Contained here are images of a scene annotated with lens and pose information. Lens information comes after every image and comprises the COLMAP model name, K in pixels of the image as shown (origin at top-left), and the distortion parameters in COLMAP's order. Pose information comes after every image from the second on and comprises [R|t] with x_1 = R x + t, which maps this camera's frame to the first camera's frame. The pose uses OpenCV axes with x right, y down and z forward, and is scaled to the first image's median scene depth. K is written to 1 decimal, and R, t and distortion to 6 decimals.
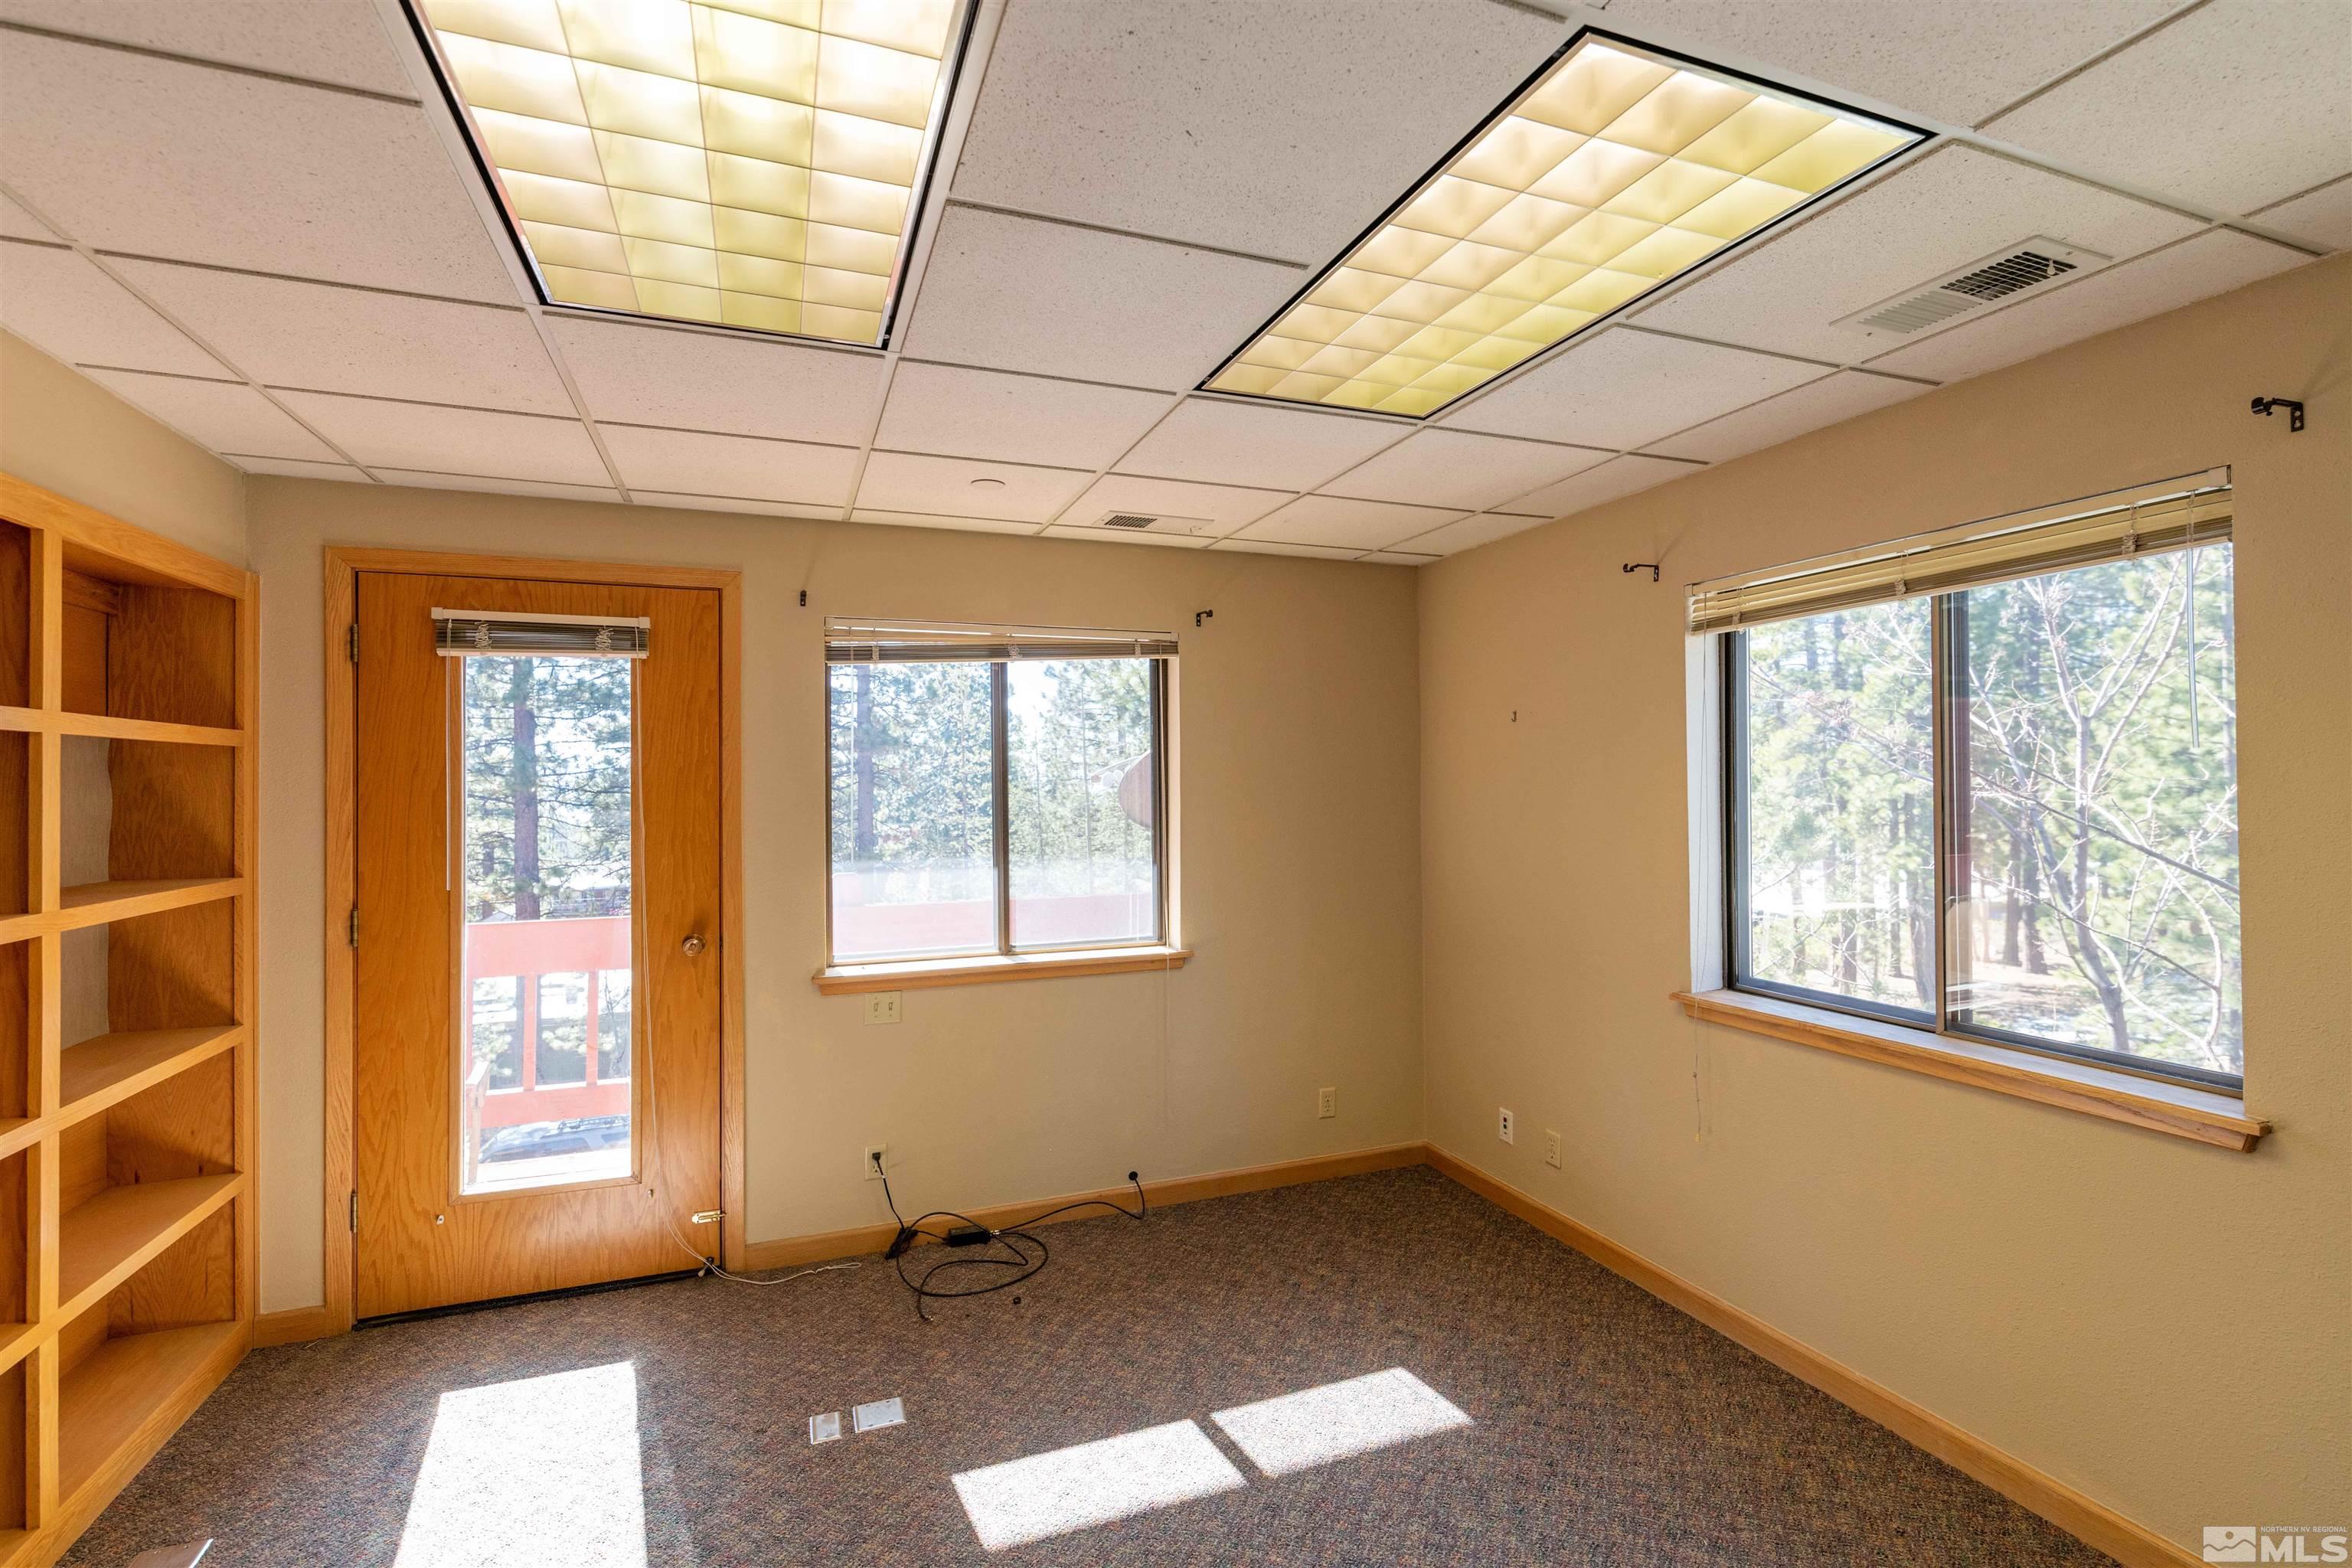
lens RADIAL K [[1031.5, 0, 1165.7], [0, 1031.5, 771.4], [0, 0, 1]] dist [-0.000814, -0.000547]
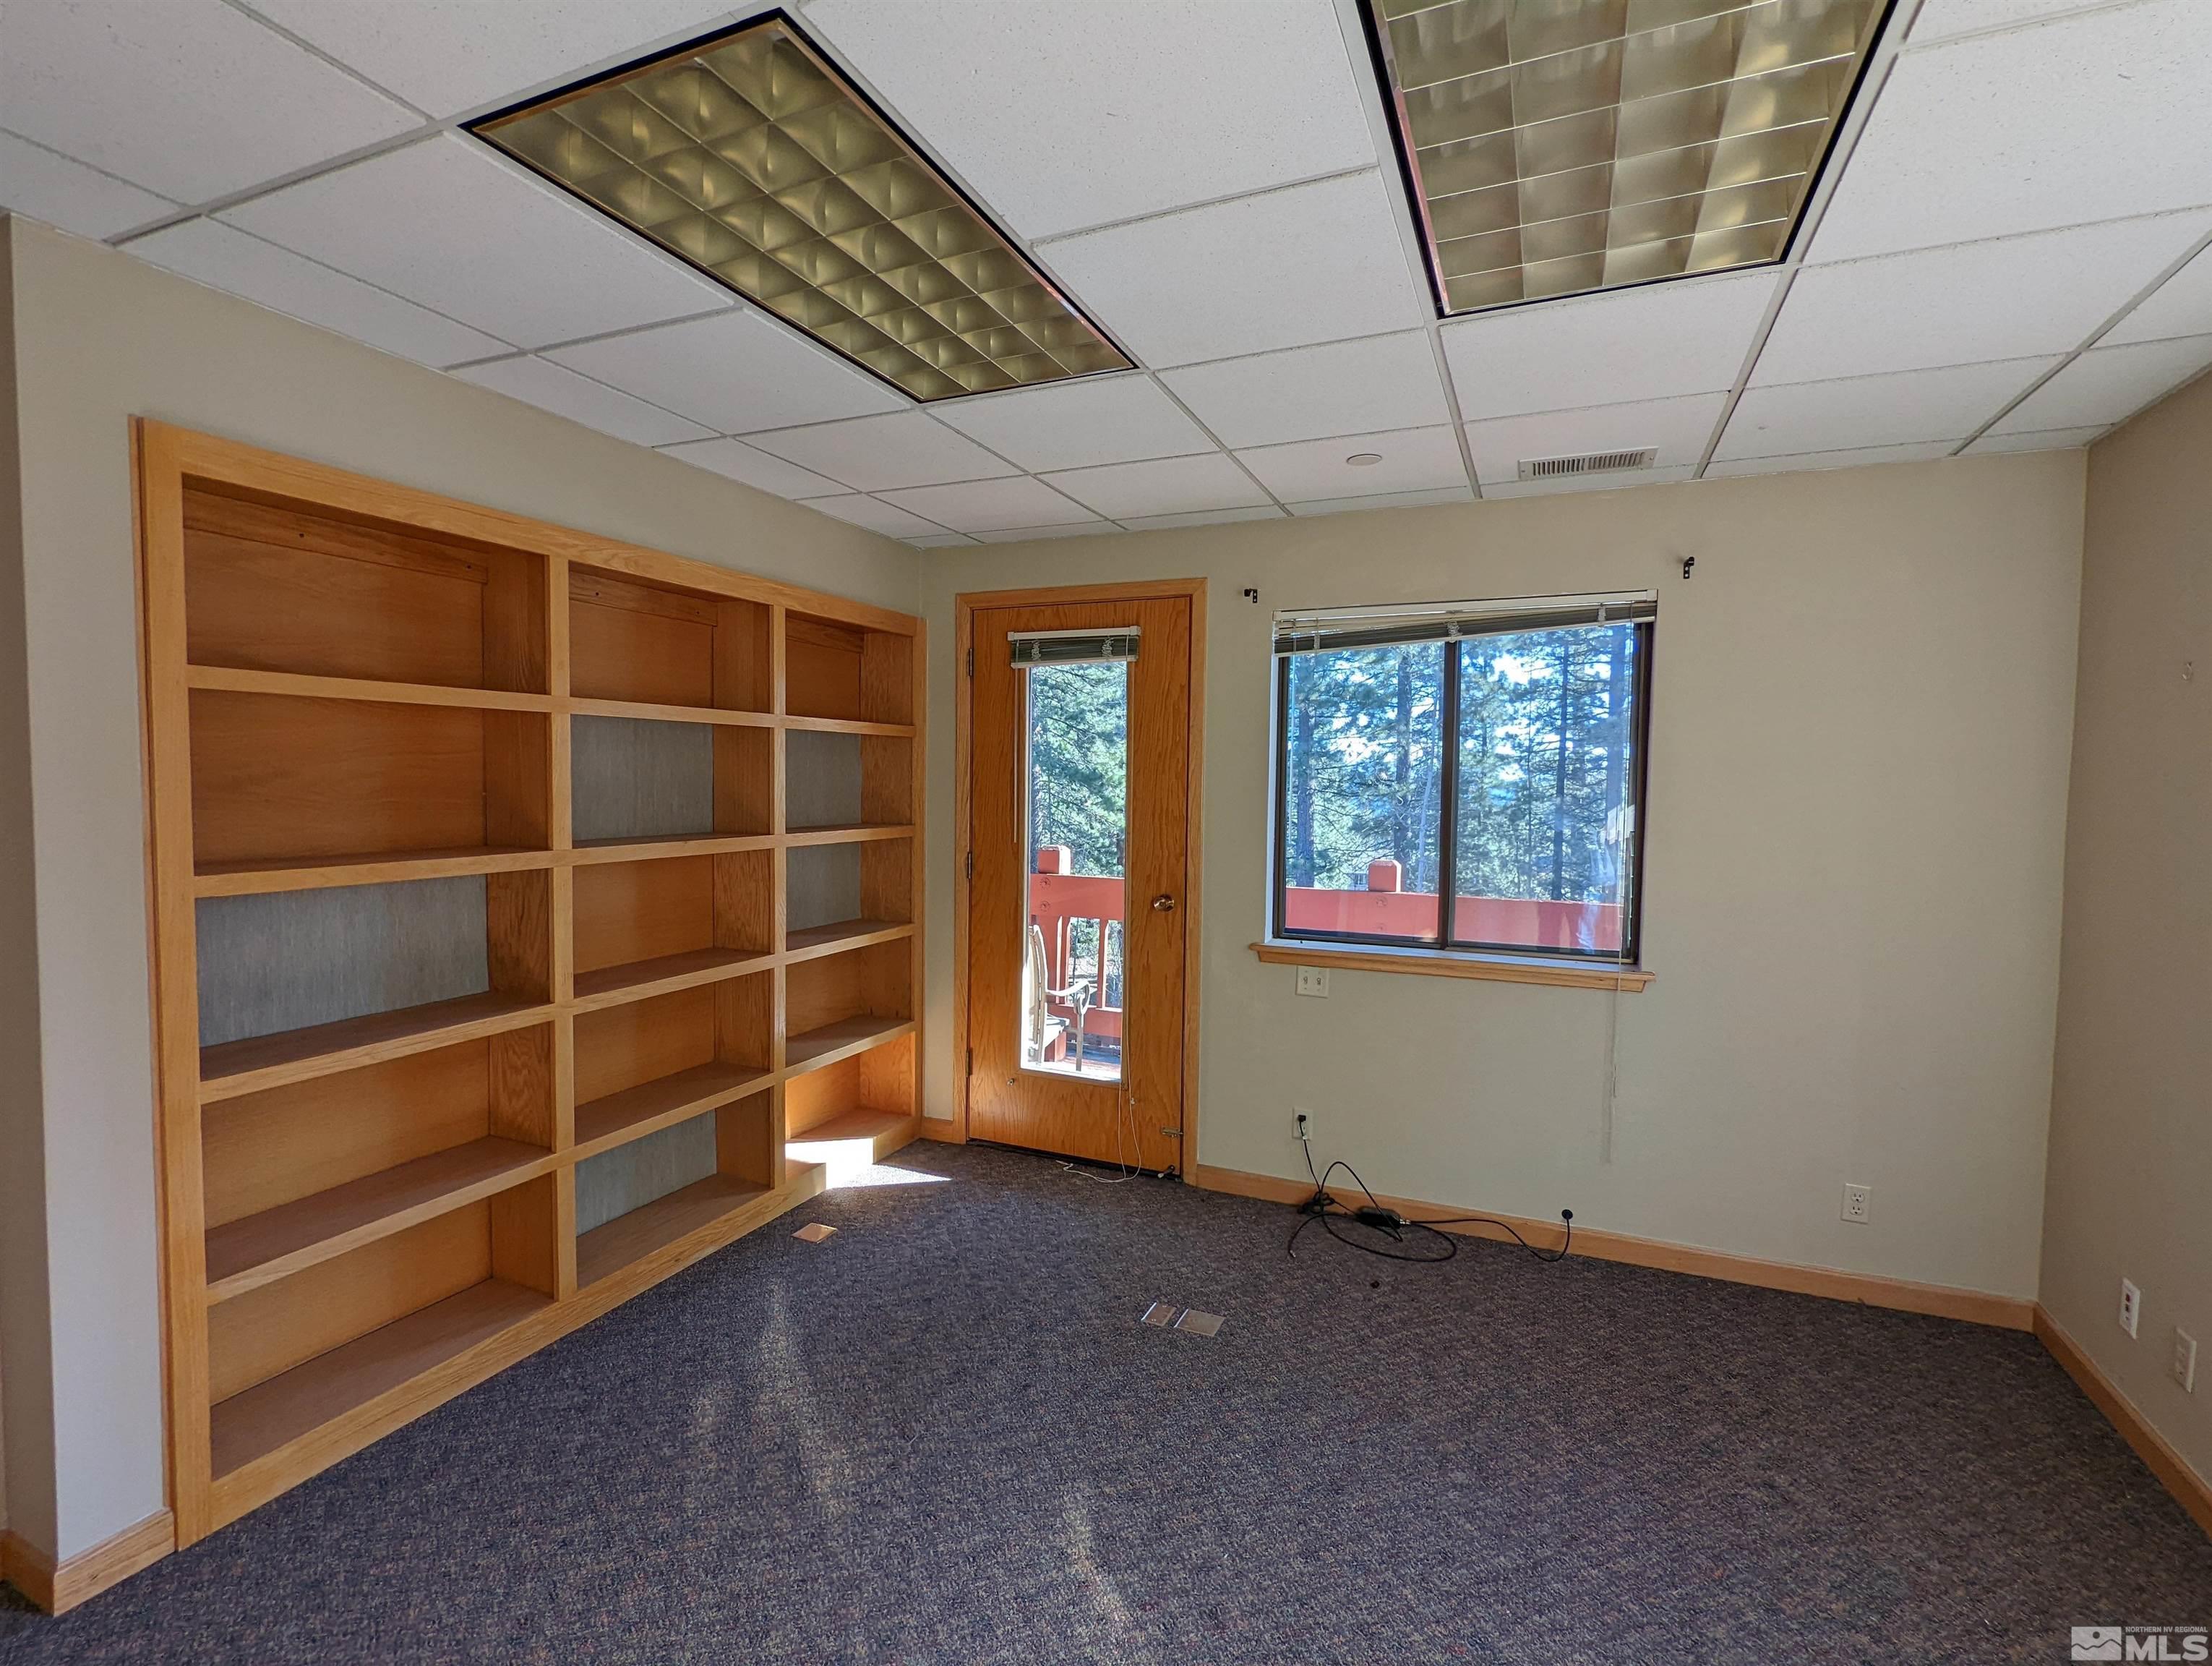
lens RADIAL K [[1047.6, 0, 1092.9], [0, 1047.6, 837.5], [0, 0, 1]] dist [-0.000553, -0.000885]
pose [[0.714441, 0.055374, -0.697501, 0.322951], [-0.010574, 0.997604, 0.068367, 0.011921], [0.699616, -0.041469, 0.713315, 0.093659]]
